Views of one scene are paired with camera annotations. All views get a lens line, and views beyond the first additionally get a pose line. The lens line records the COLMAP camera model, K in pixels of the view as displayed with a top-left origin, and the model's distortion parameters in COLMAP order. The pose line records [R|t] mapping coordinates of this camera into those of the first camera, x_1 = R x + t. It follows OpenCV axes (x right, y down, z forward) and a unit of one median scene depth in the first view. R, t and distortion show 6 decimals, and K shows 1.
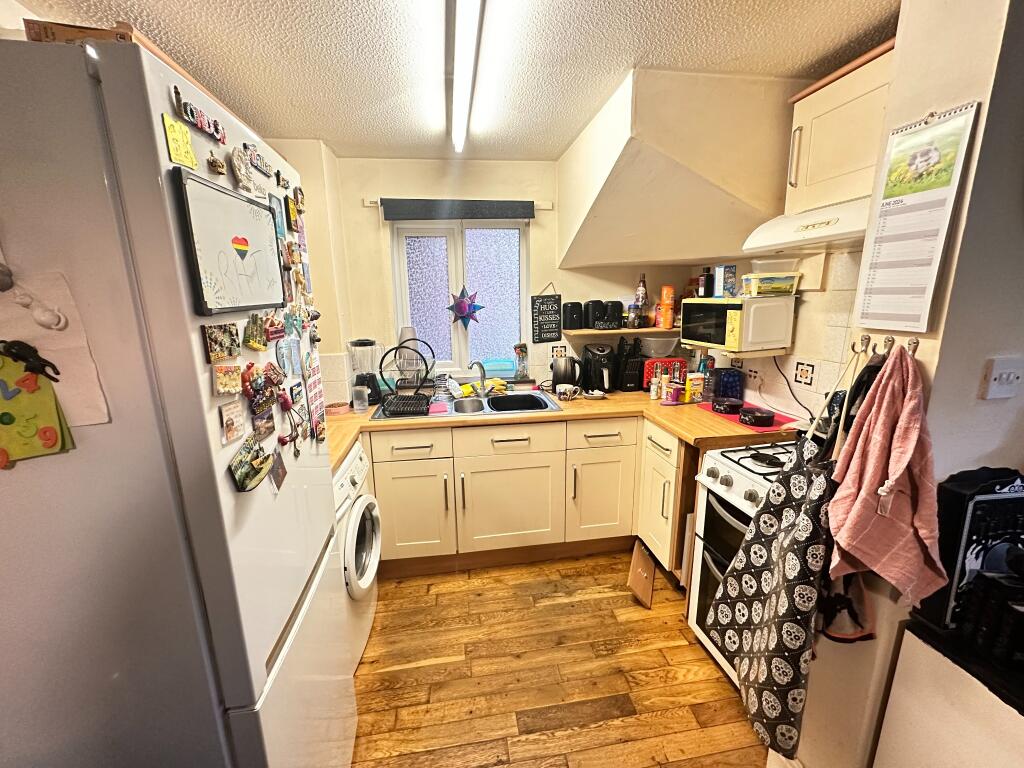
lens RADIAL K [[410.4, 0, 512.0], [0, 410.4, 384.0], [0, 0, 1]] dist [0.000326, 0.000027]
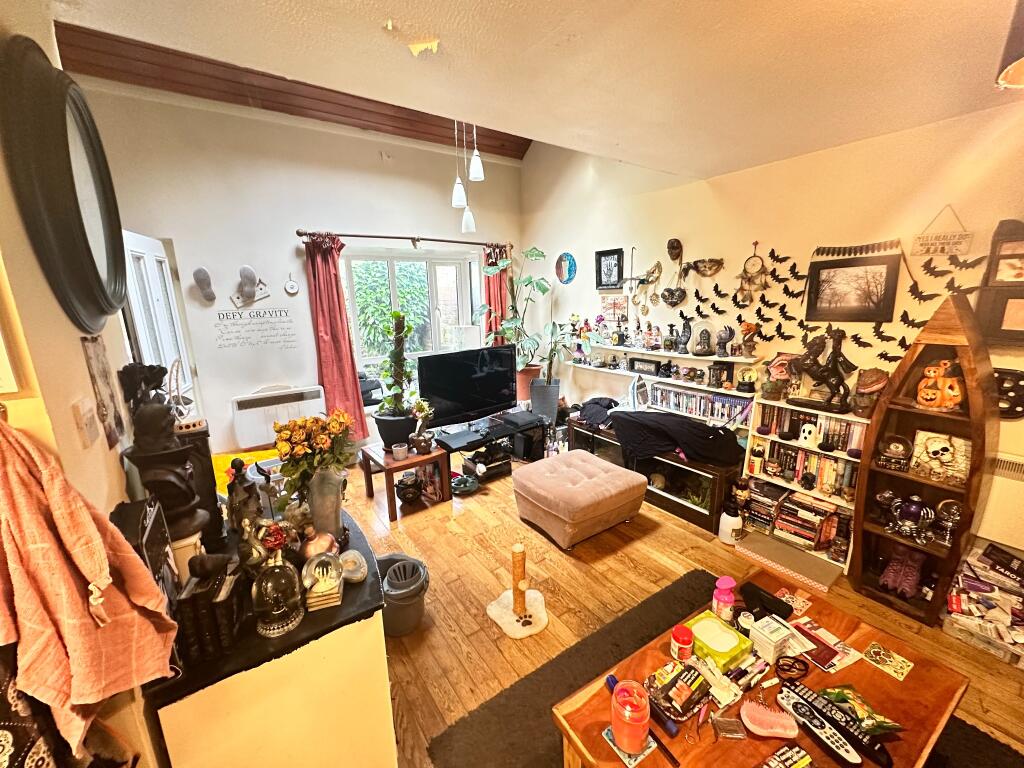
lens RADIAL K [[410.4, 0, 512.0], [0, 410.4, 384.0], [0, 0, 1]] dist [0.000326, 0.000027]
pose [[-0.443034, -0.174868, 0.879285, -0.027052], [0.218514, 0.930149, 0.295083, -0.155010], [-0.869467, 0.322868, -0.373877, 0.475214]]
